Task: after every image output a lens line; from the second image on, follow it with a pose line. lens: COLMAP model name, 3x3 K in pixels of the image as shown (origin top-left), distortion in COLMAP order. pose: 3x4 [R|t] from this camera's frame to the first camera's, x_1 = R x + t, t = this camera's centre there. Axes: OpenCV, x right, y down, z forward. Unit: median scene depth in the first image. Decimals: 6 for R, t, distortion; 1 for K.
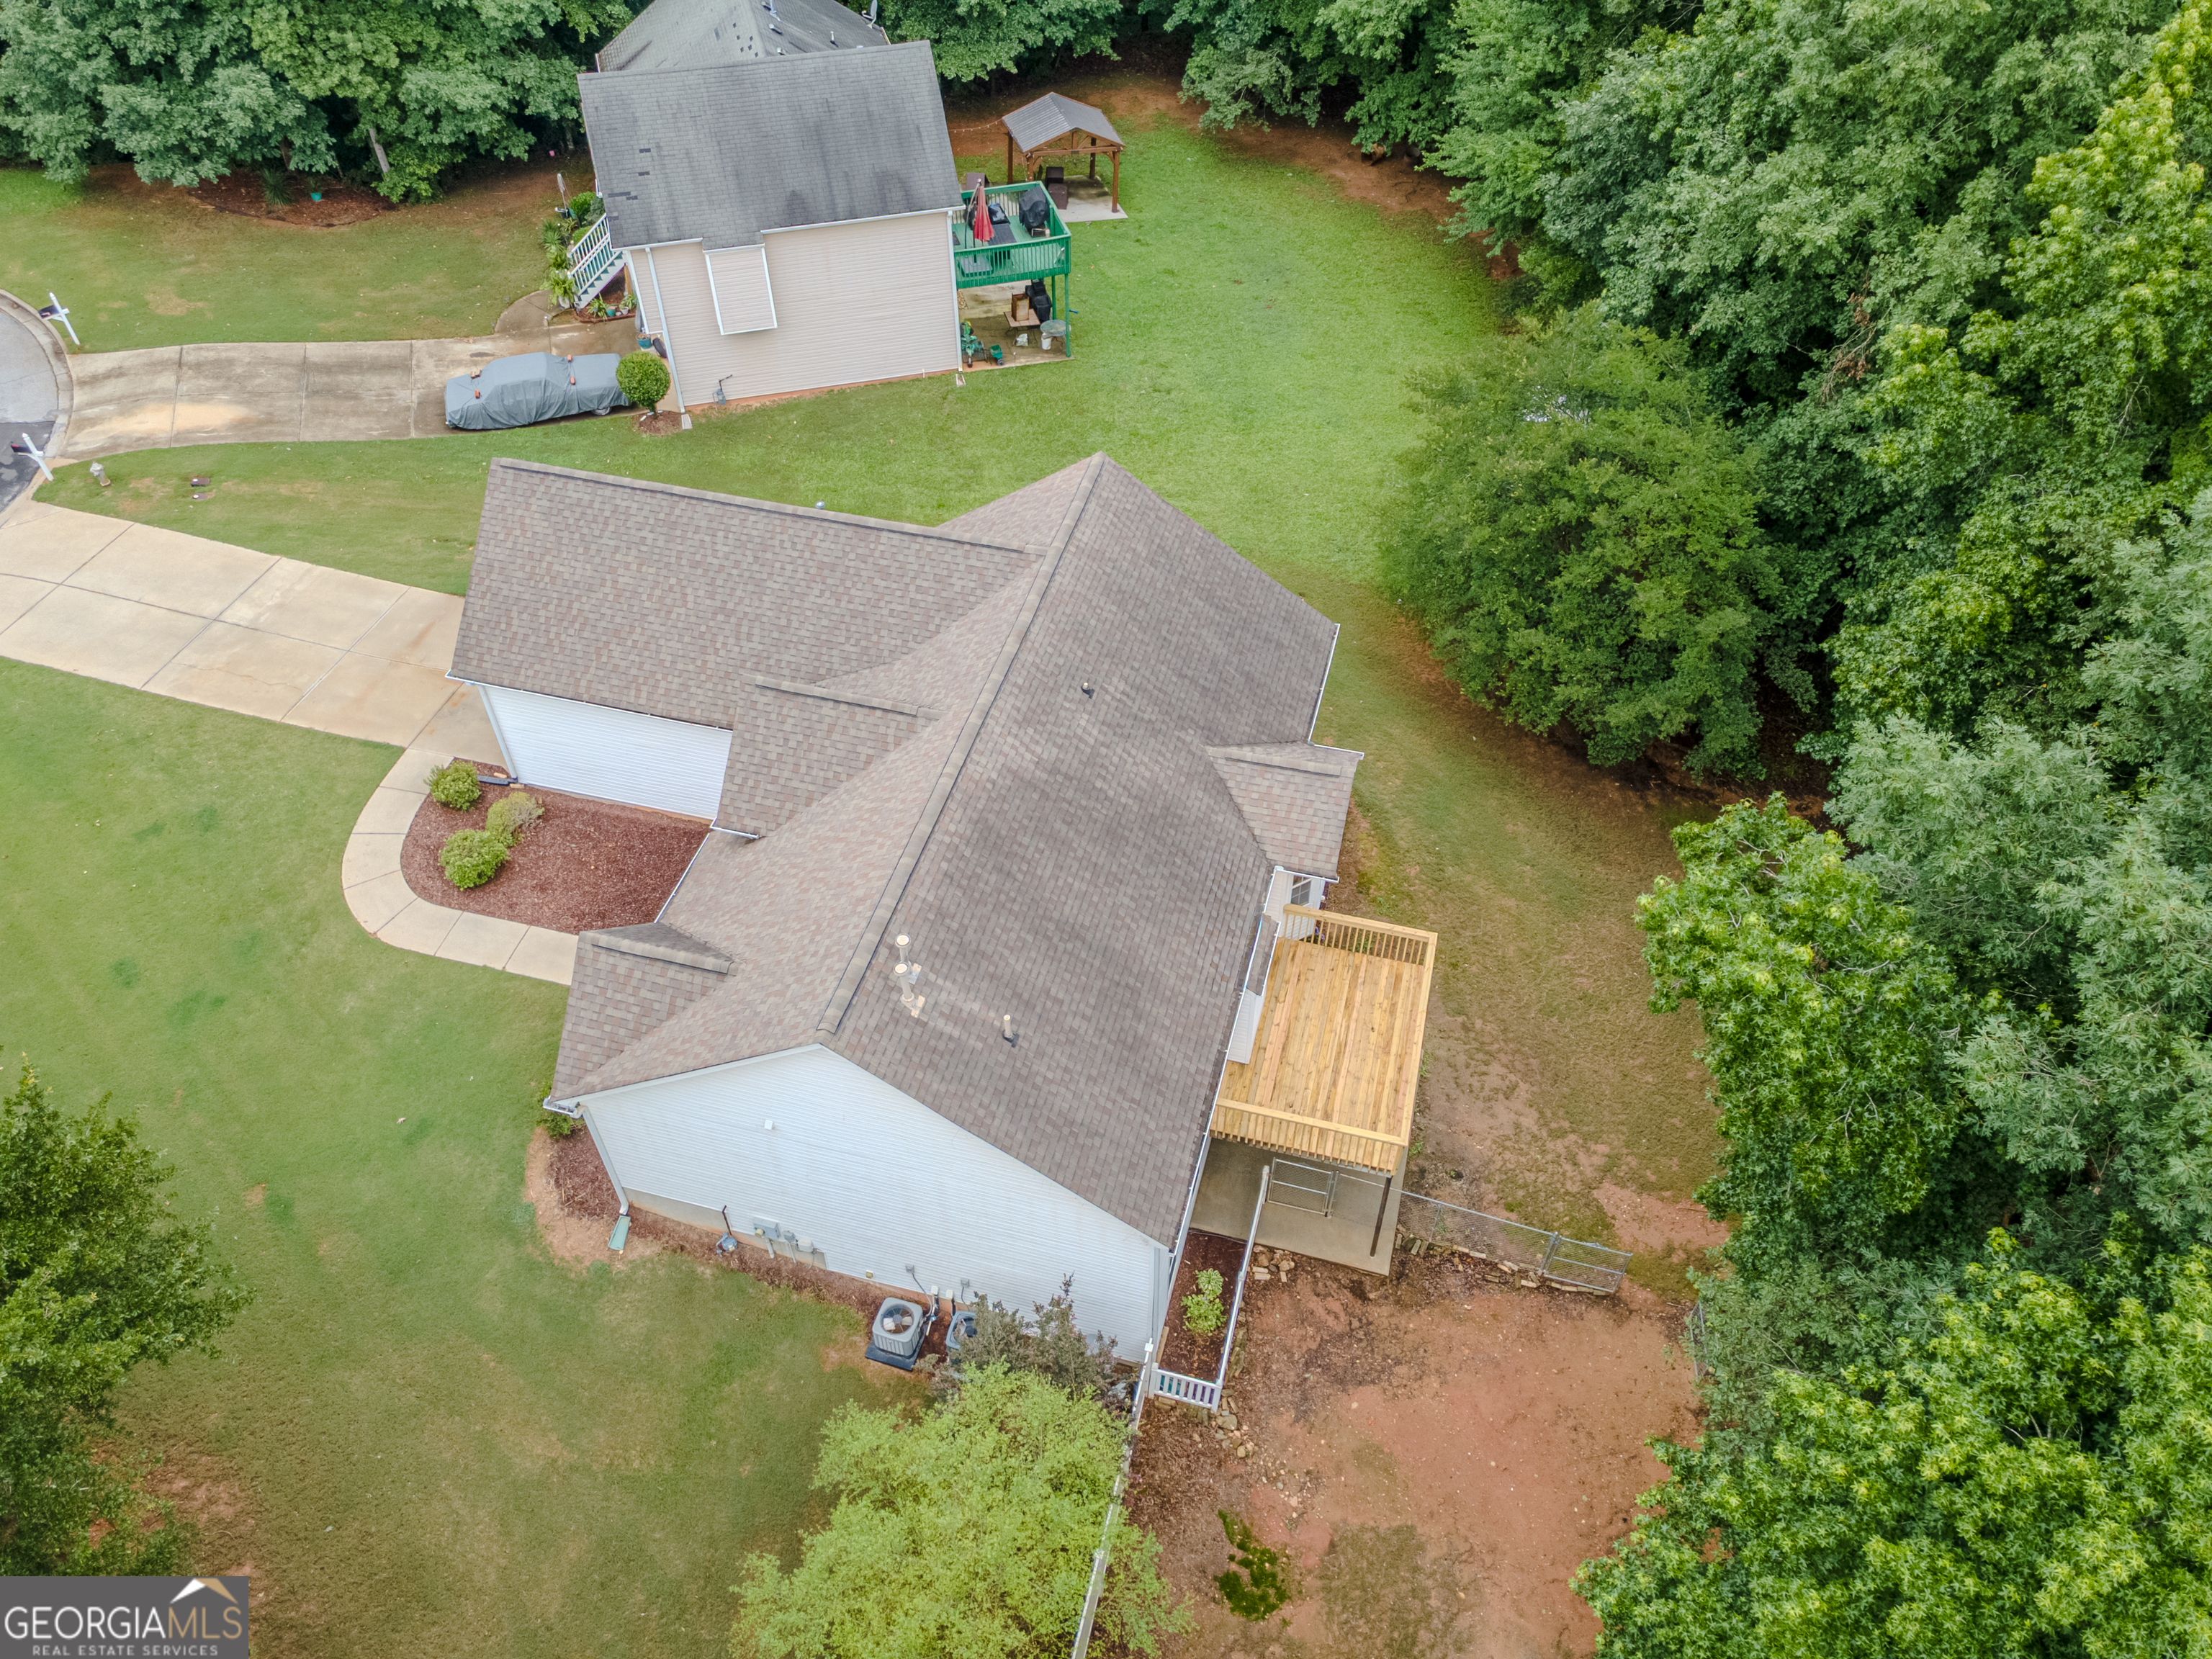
lens RADIAL K [[1601.6, 0, 1106.0], [0, 1601.6, 829.5], [0, 0, 1]] dist [0.024259, 0.033533]
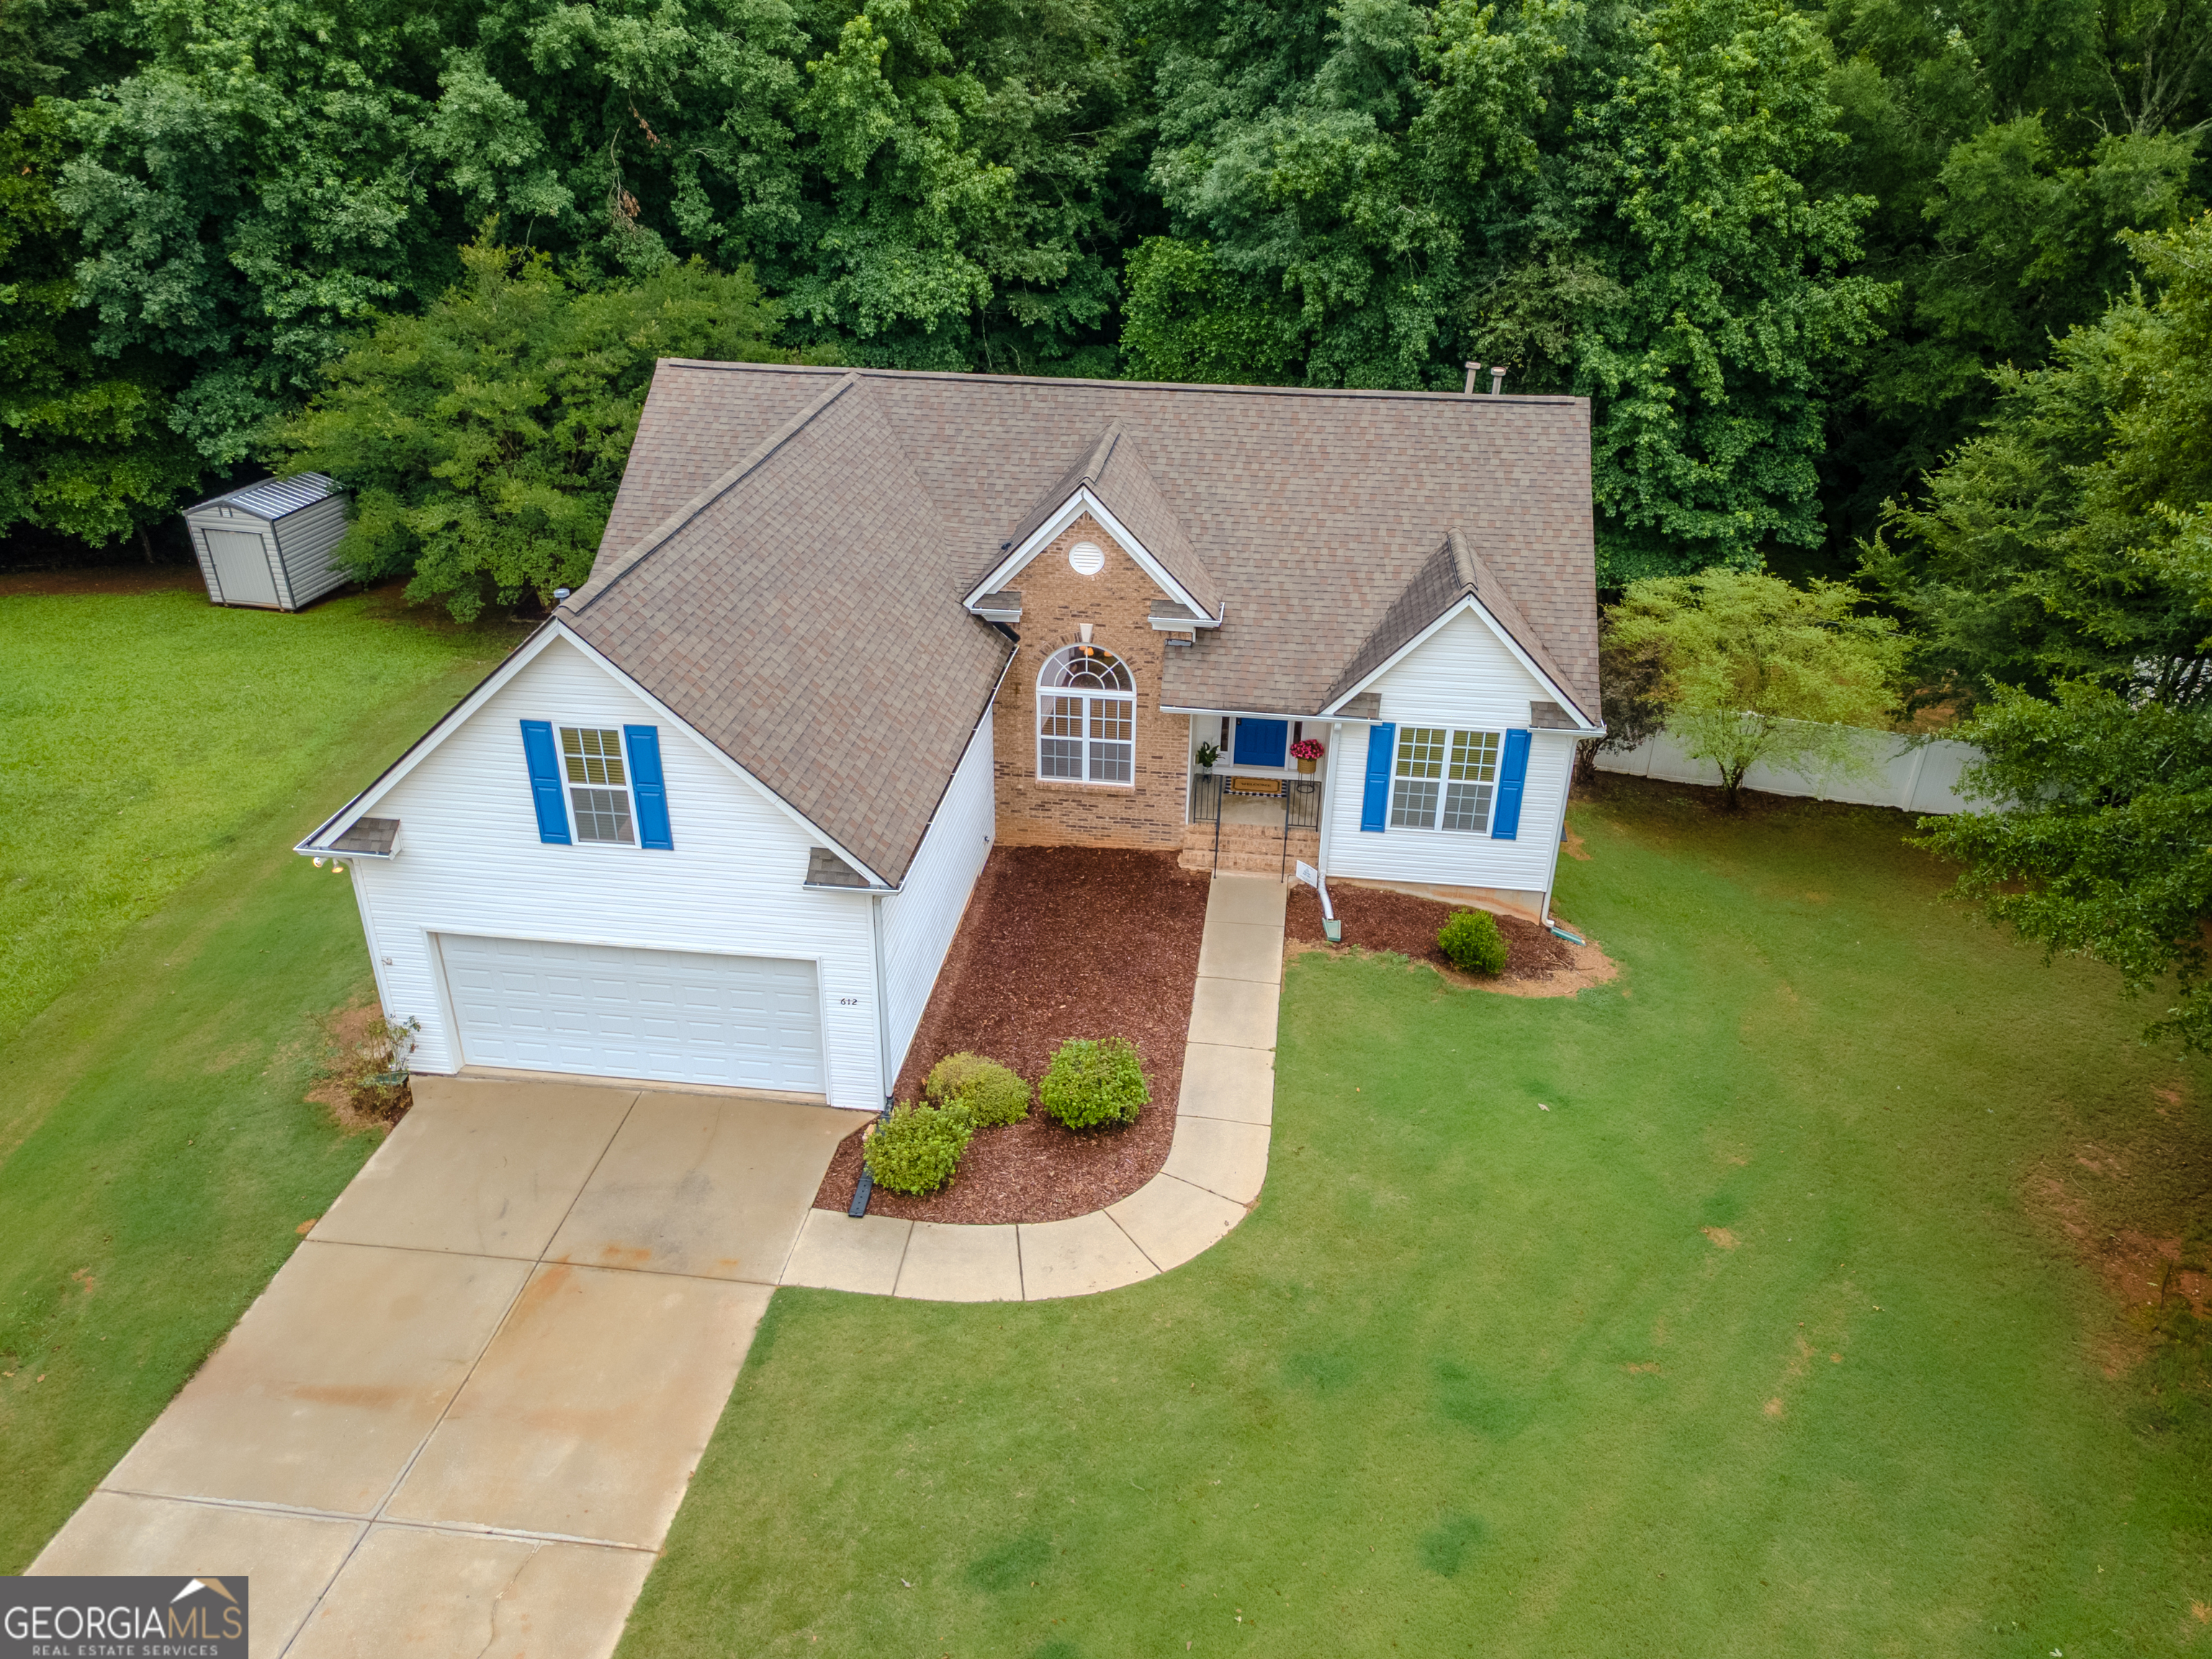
lens RADIAL K [[1601.6, 0, 1106.0], [0, 1601.6, 829.5], [0, 0, 1]] dist [0.024259, 0.033533]
pose [[-0.141486, -0.455280, 0.879035, -0.806334], [0.705594, 0.576444, 0.412128, -0.254094], [-0.694348, 0.678552, 0.239684, 0.740932]]
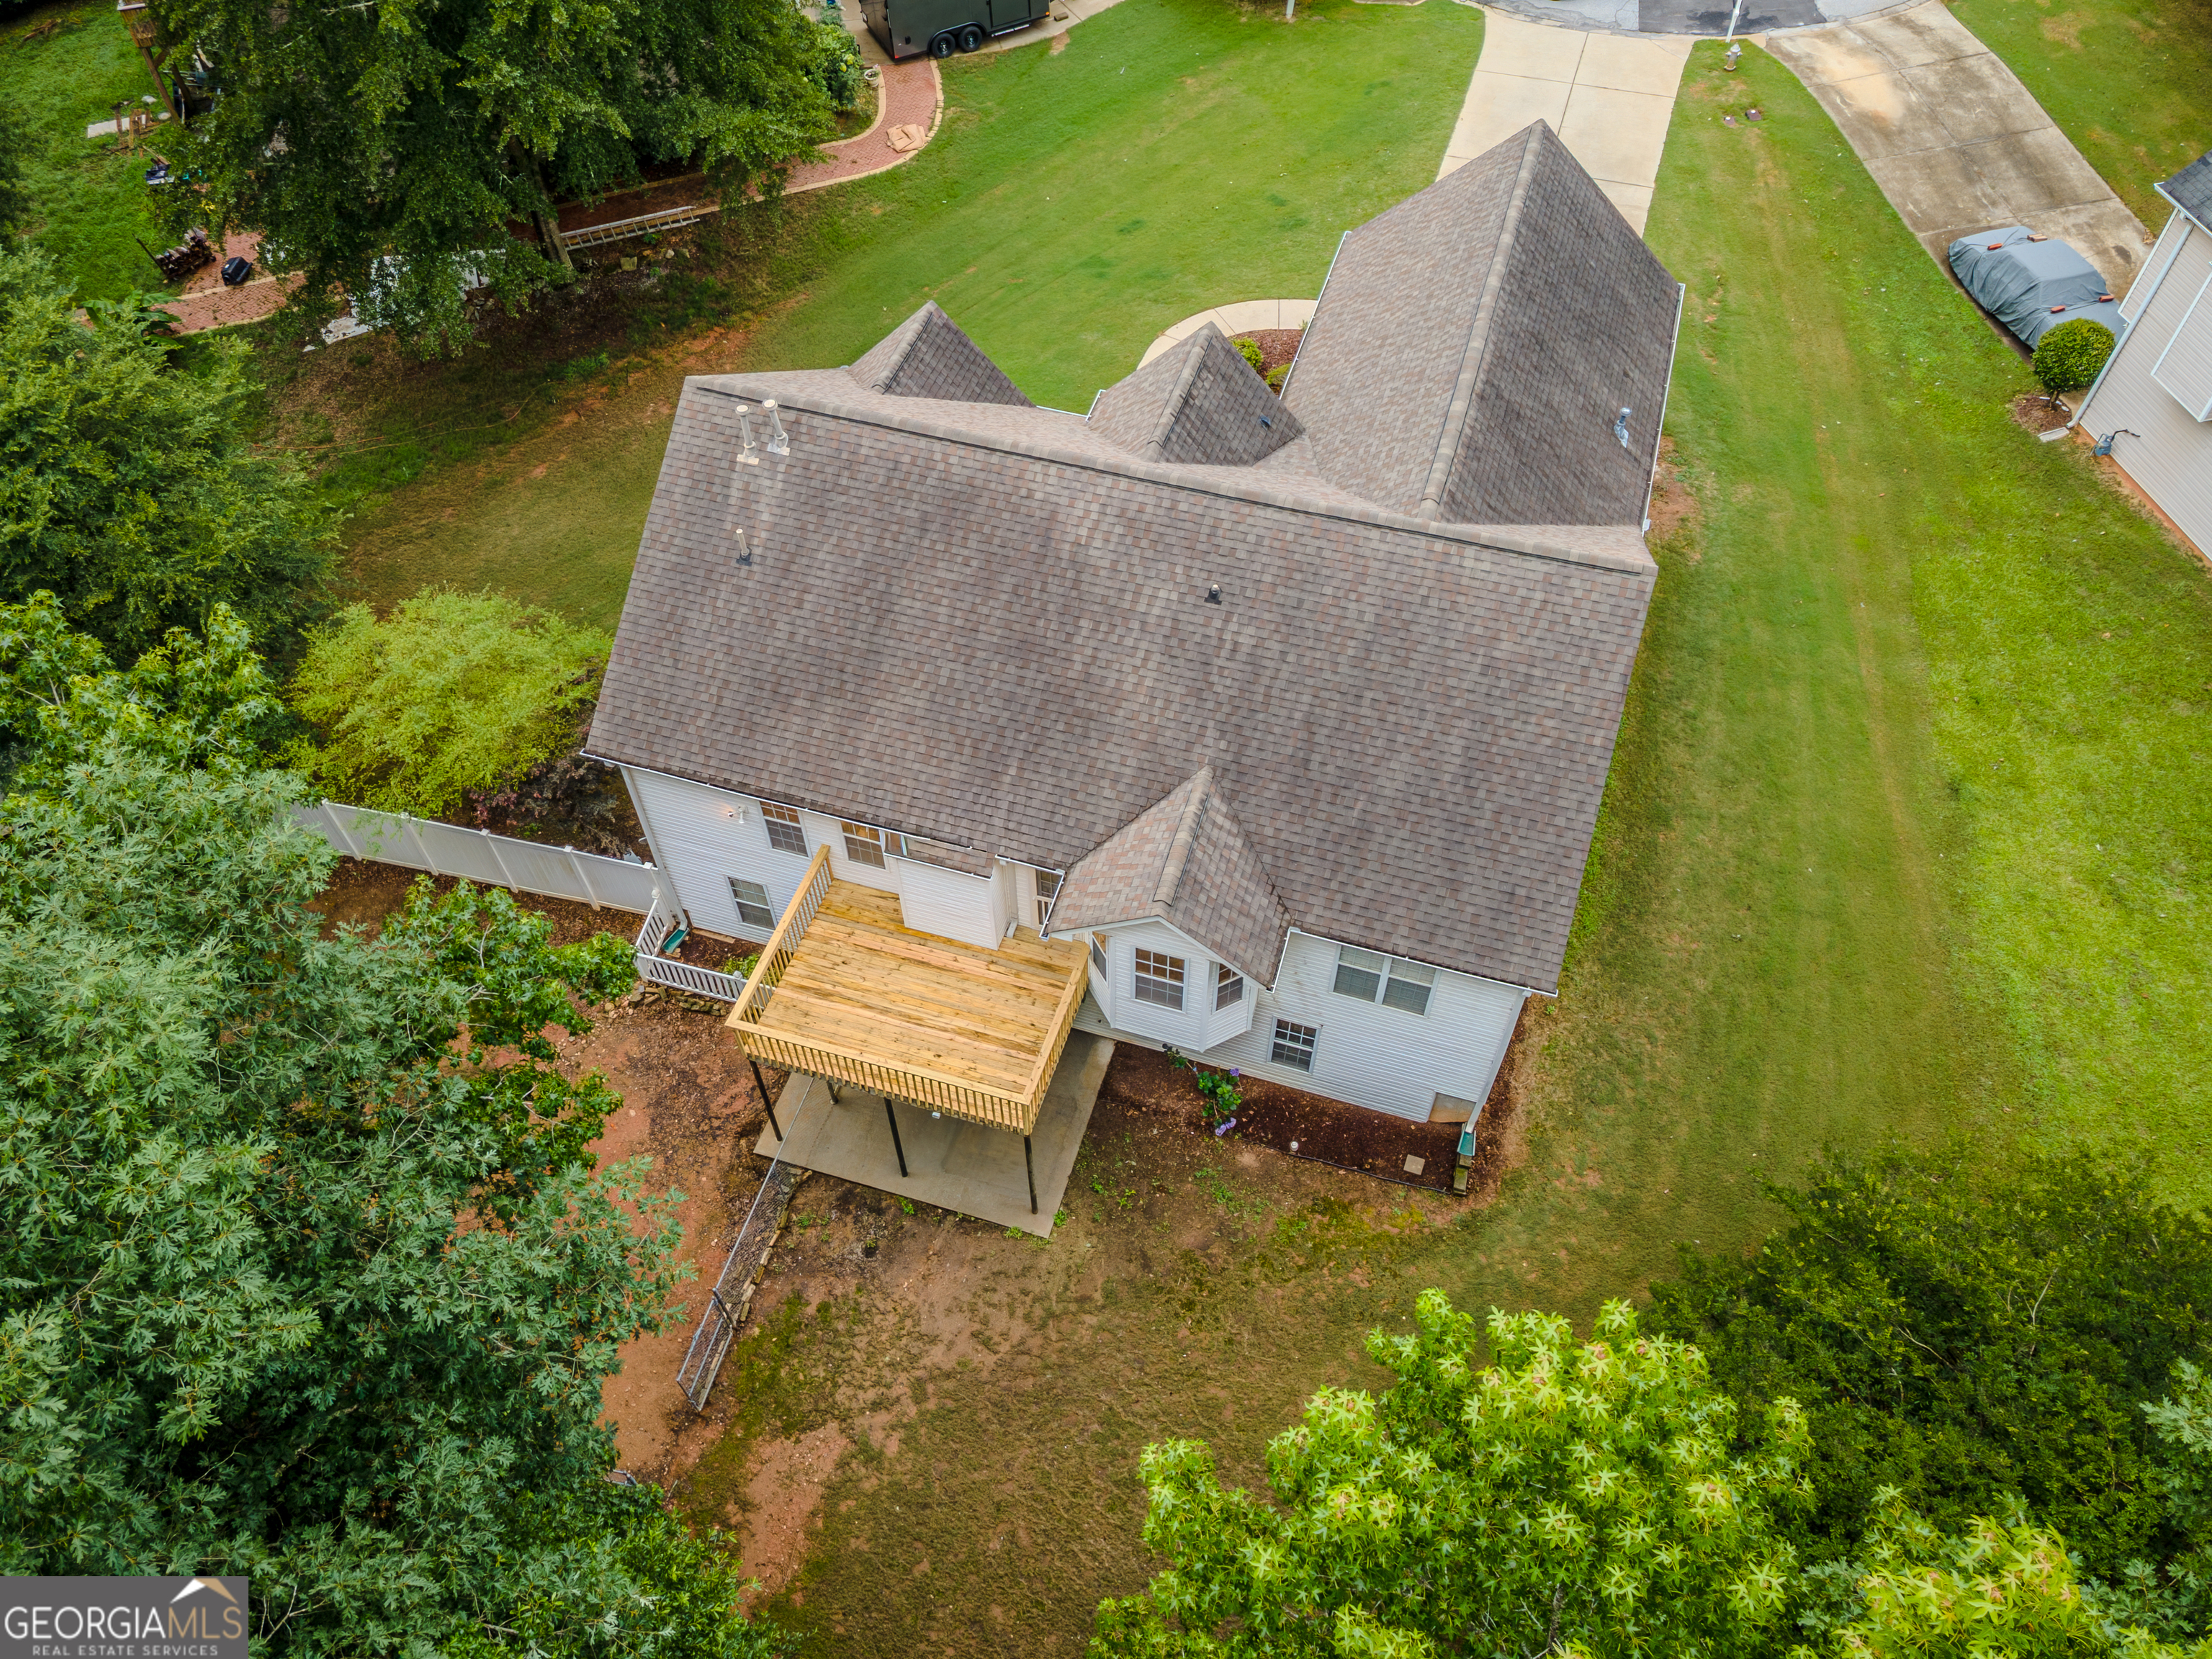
lens RADIAL K [[1601.6, 0, 1106.0], [0, 1601.6, 829.5], [0, 0, 1]] dist [0.024259, 0.033533]
pose [[-0.043097, 0.791145, -0.610108, 0.482281], [-0.717377, 0.400524, 0.570045, -0.383174], [0.695351, 0.462245, 0.550287, 0.460824]]
